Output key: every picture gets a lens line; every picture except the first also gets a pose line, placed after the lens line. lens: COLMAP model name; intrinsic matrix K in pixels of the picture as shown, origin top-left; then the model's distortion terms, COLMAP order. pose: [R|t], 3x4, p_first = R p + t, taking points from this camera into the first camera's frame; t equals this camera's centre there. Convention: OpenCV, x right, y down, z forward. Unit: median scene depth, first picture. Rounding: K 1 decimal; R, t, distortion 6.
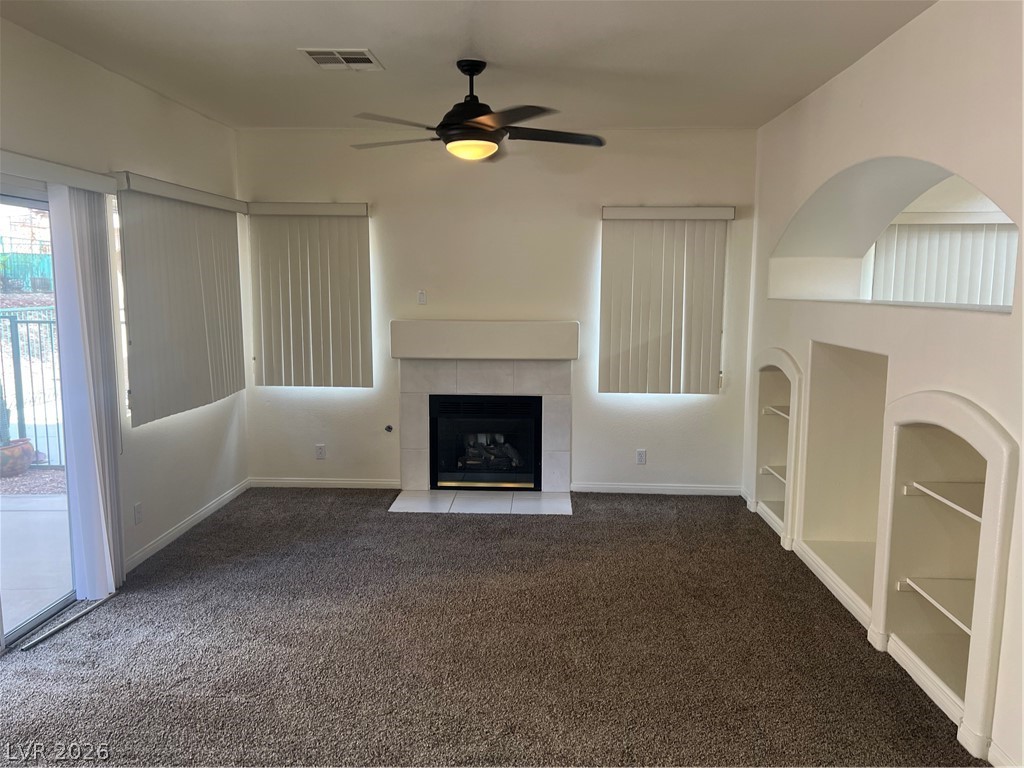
lens RADIAL K [[771.5, 0, 511.2], [0, 771.5, 379.3], [0, 0, 1]] dist [0.085640, -0.071364]
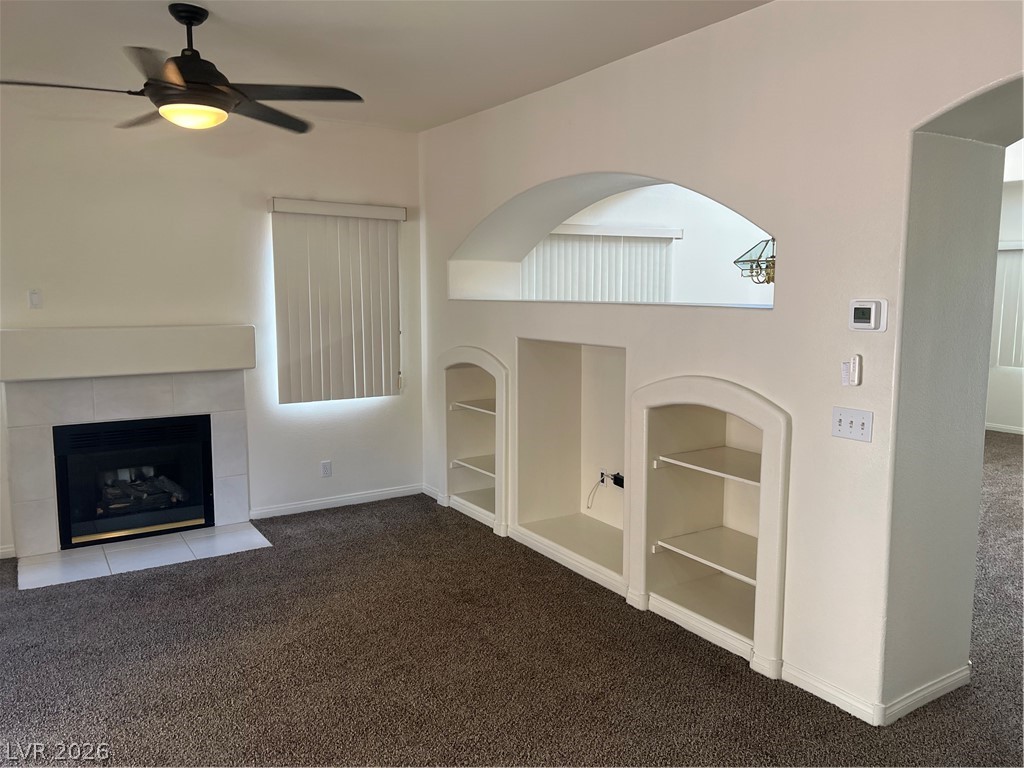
lens RADIAL K [[771.5, 0, 502.1], [0, 771.5, 366.3], [0, 0, 1]] dist [0.085640, -0.071364]
pose [[0.822977, -0.059239, 0.564978, -0.232968], [0.069002, 0.997608, 0.004089, -0.015924], [-0.563869, 0.035619, 0.825096, 0.138807]]
